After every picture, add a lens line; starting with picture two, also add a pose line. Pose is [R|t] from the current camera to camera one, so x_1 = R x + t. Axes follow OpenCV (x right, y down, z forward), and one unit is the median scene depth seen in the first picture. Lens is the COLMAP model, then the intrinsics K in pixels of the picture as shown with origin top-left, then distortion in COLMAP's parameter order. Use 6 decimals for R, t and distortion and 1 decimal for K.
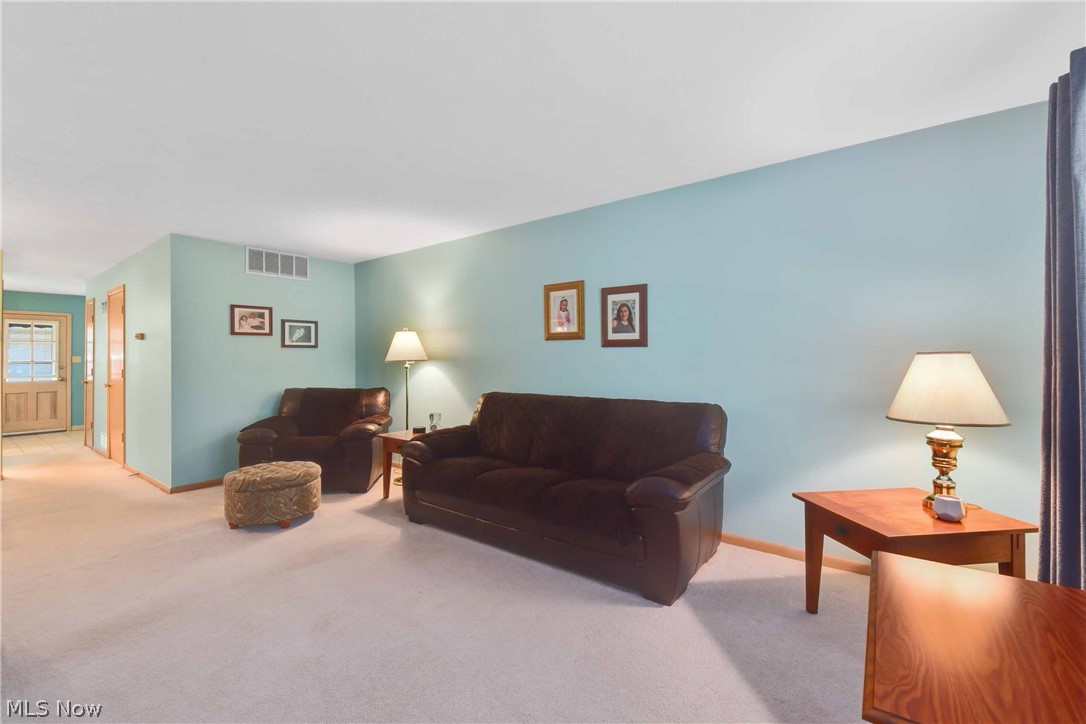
lens RADIAL K [[460.7, 0, 543.0], [0, 460.7, 362.0], [0, 0, 1]] dist [0.002545, 0.000178]
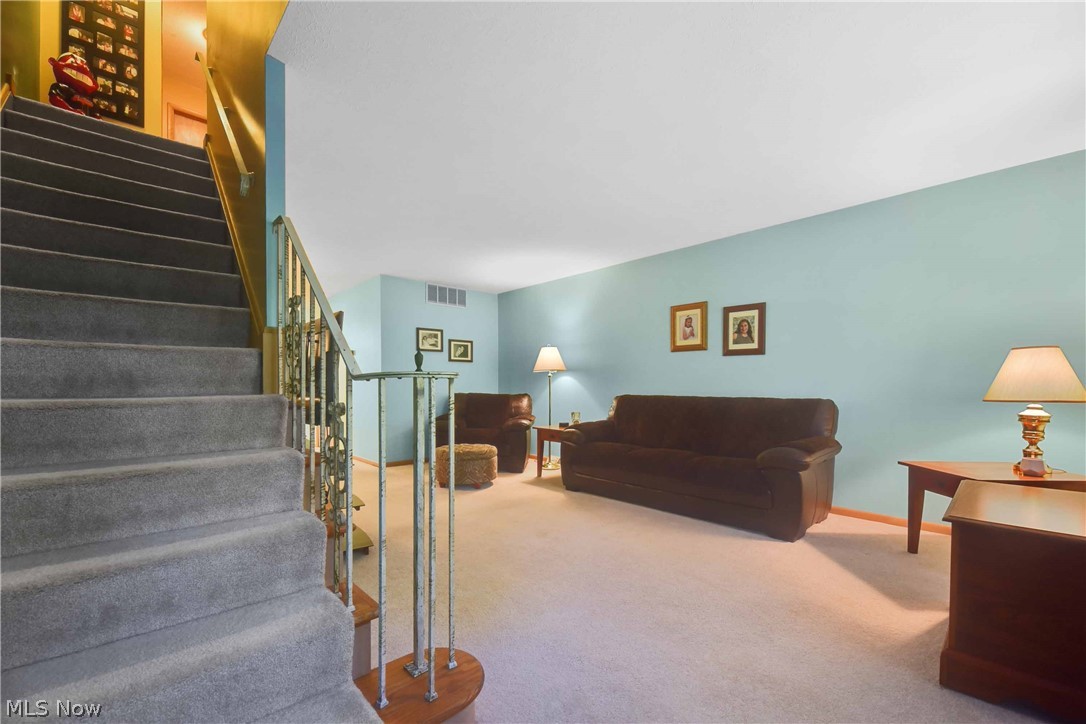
lens RADIAL K [[442.5, 0, 545.0], [0, 442.5, 397.8], [0, 0, 1]] dist [-0.001922, -0.000334]
pose [[0.985627, 0.012179, -0.168495, -0.134534], [-0.008503, 0.999710, 0.022525, 0.054776], [0.168720, -0.020769, 0.985445, -0.225914]]
